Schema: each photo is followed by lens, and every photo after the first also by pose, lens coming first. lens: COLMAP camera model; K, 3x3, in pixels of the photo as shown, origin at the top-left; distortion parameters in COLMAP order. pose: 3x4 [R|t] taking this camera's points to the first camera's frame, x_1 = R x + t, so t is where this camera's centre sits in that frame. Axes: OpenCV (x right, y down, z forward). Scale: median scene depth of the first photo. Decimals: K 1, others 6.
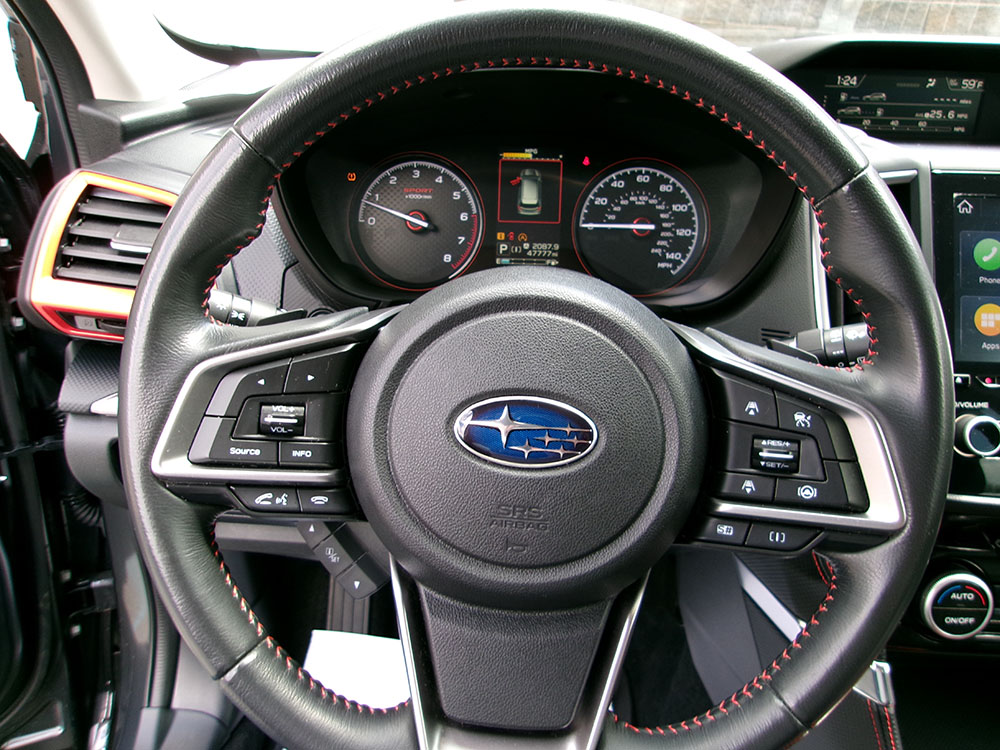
lens RADIAL K [[769.9, 0, 504.7], [0, 769.9, 377.9], [0, 0, 1]] dist [-0.032332, 0.060059]
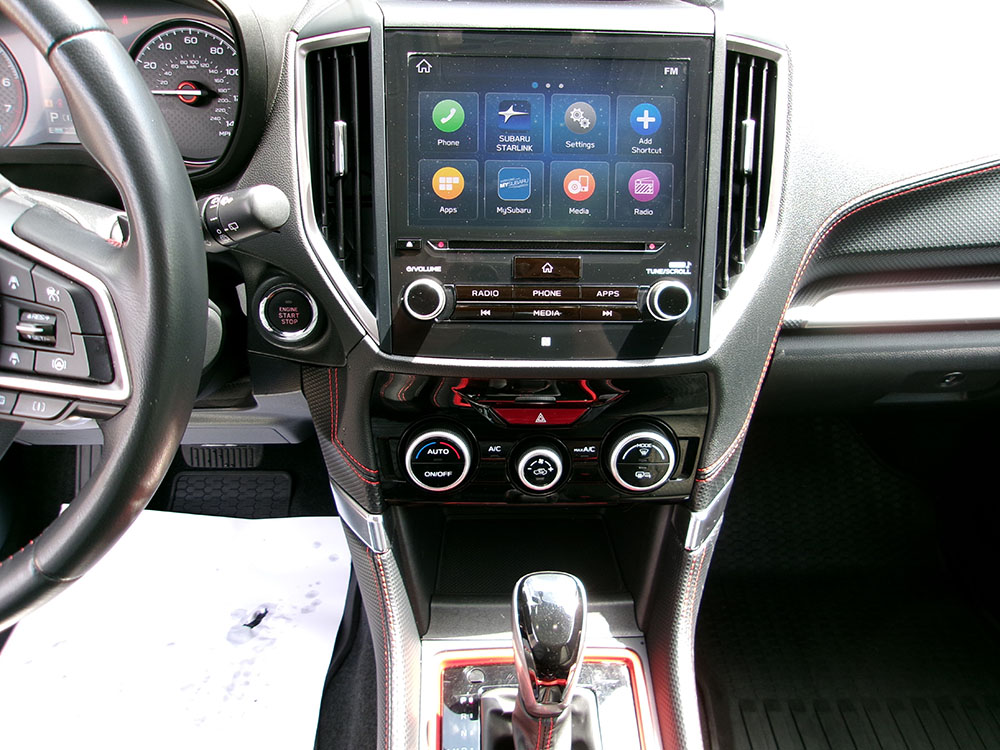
lens RADIAL K [[778.9, 0, 500.8], [0, 778.9, 378.5], [0, 0, 1]] dist [-0.028940, 0.086695]
pose [[0.999502, -0.021488, 0.023095, 0.537903], [0.017797, 0.988592, 0.149566, 0.020878], [-0.026046, -0.149080, 0.988482, -0.039316]]
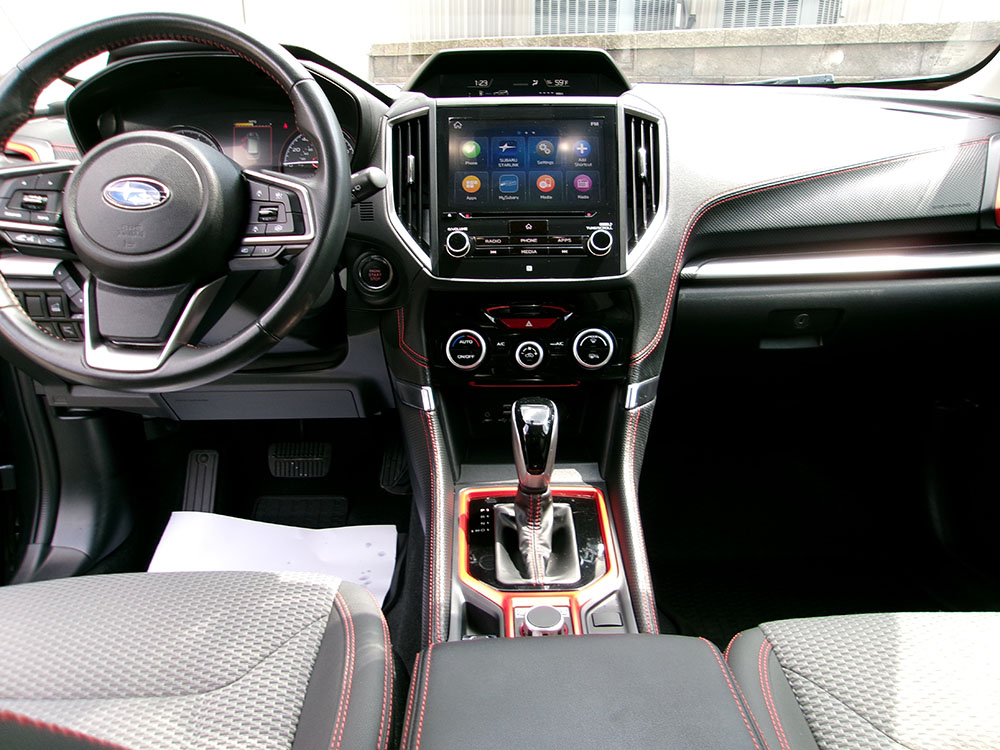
lens RADIAL K [[774.4, 0, 500.0], [0, 774.4, 375.0], [0, 0, 1]] dist [-0.005454, 0.015814]
pose [[0.999298, -0.037309, -0.003537, 0.550970], [0.036617, 0.992123, -0.119798, 0.464161], [0.007979, 0.119584, 0.992792, -0.583763]]
